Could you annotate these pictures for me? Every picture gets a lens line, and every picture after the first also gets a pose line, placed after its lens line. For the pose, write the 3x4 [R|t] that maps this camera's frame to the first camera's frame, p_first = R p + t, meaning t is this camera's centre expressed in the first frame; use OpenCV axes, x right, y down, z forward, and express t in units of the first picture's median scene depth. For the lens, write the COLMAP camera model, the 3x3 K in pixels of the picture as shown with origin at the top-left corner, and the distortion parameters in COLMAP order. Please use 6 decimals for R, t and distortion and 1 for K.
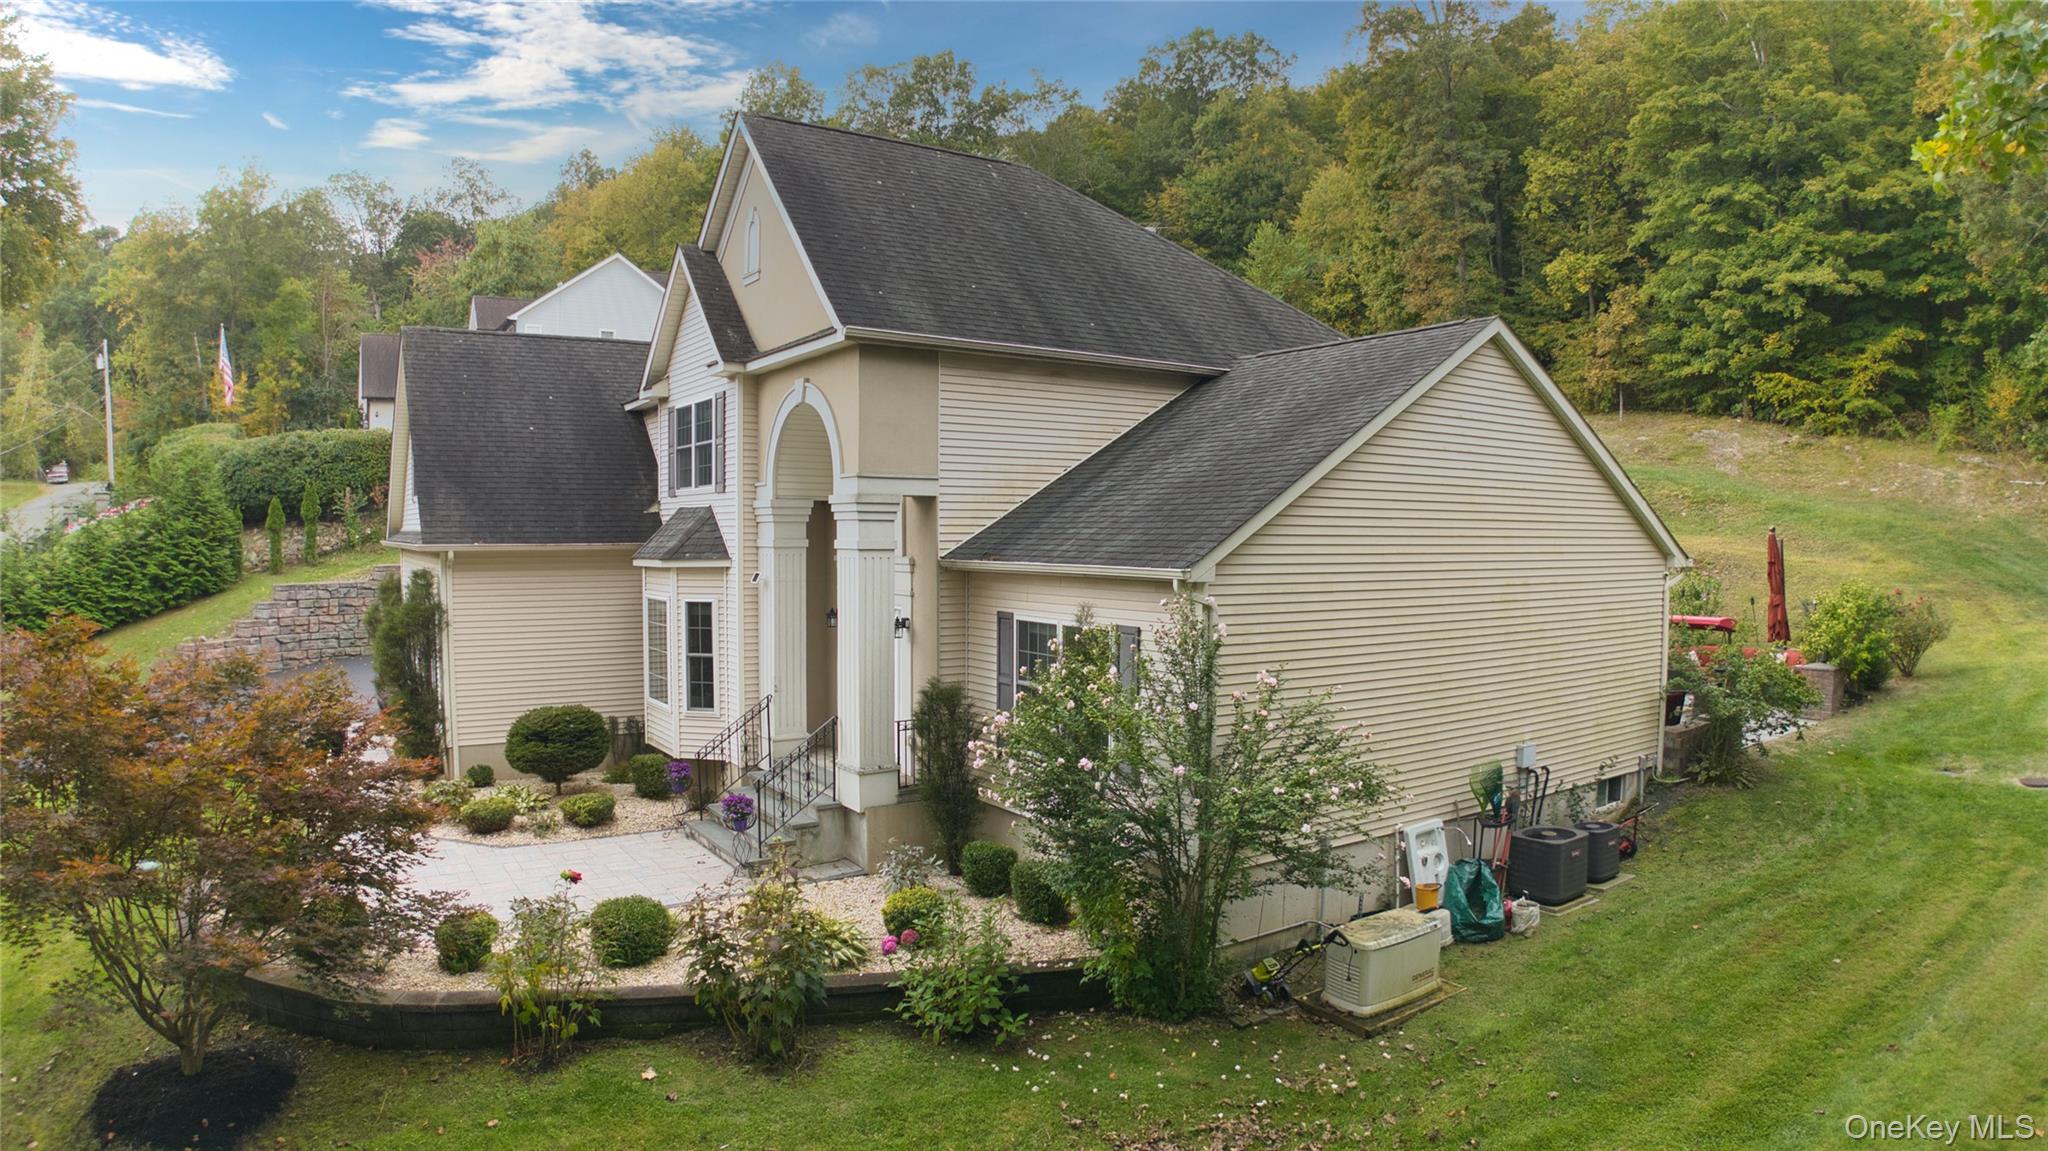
lens RADIAL K [[1205.0, 0, 1024.0], [0, 1205.0, 575.5], [0, 0, 1]] dist [-0.189478, 0.027123]
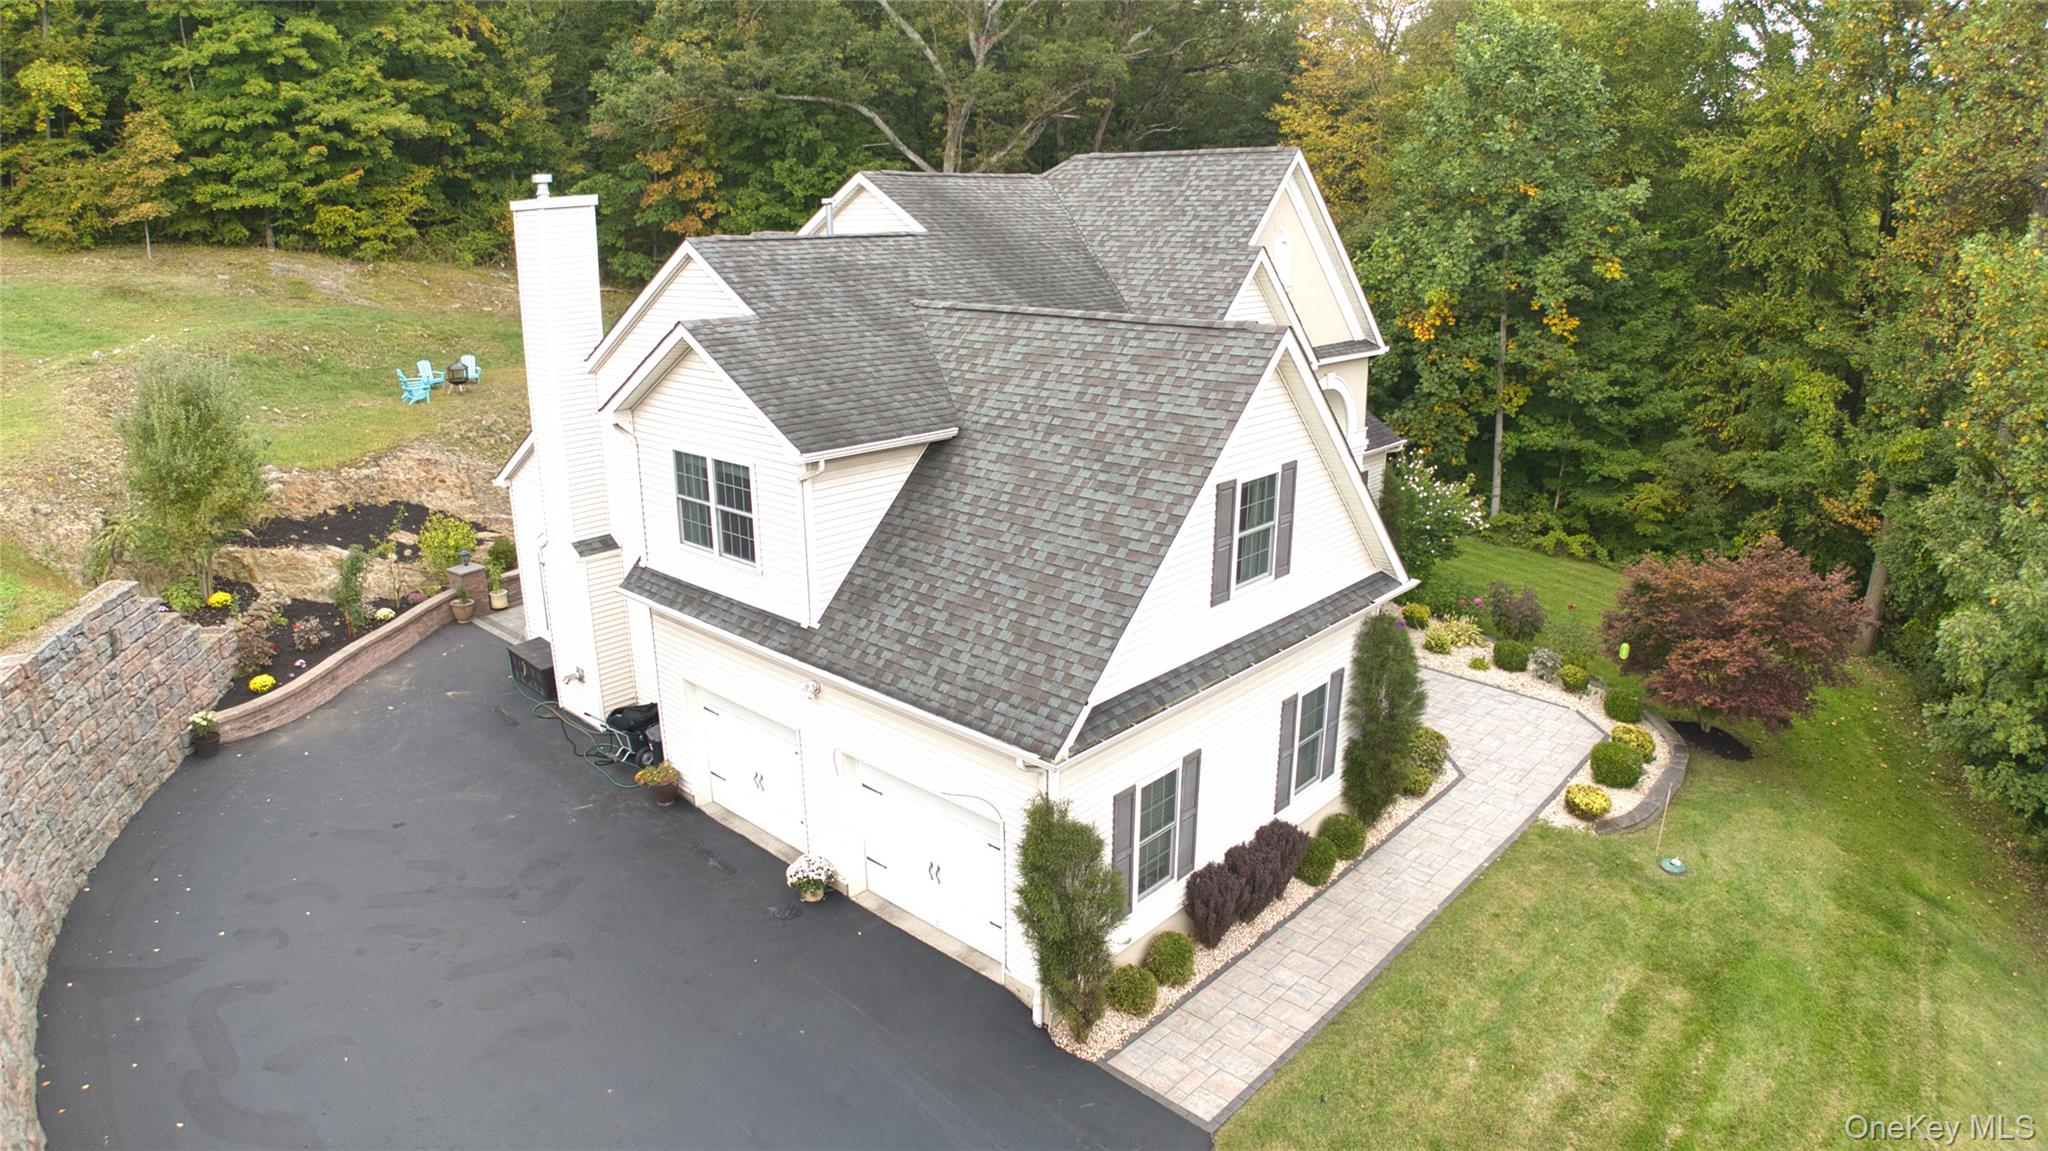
lens RADIAL K [[1205.0, 0, 1024.0], [0, 1205.0, 575.5], [0, 0, 1]] dist [-0.189478, 0.027123]
pose [[-0.237391, -0.285360, 0.928556, -0.570912], [0.037278, 0.952500, 0.302249, -0.141724], [-0.970699, 0.106366, -0.215477, 0.630837]]
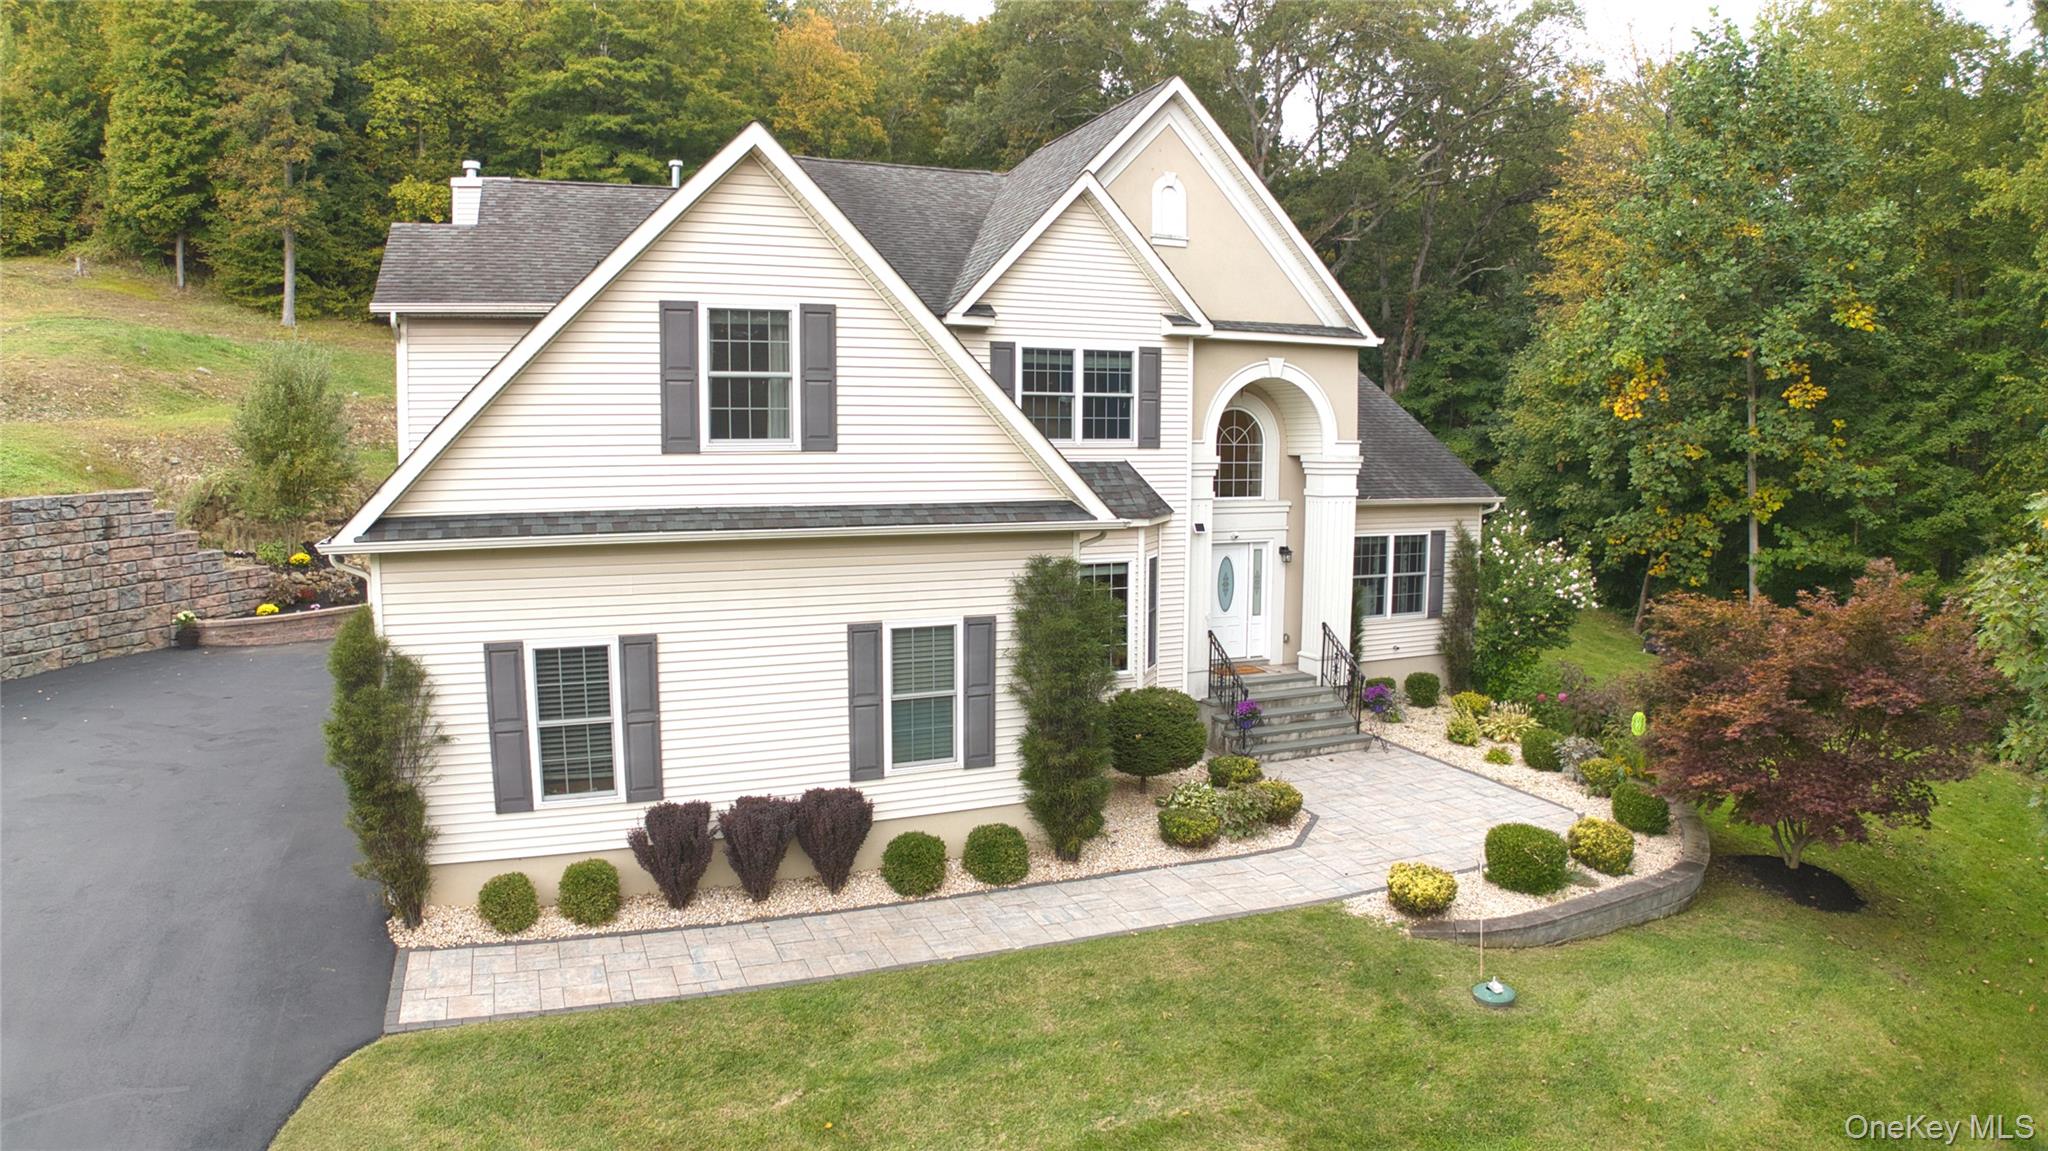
lens RADIAL K [[1205.0, 0, 1024.0], [0, 1205.0, 575.5], [0, 0, 1]] dist [-0.189478, 0.027123]
pose [[0.185396, -0.108629, 0.976641, -0.532897], [0.032110, 0.994010, 0.104466, -0.029281], [-0.982139, 0.011993, 0.187773, 0.376867]]
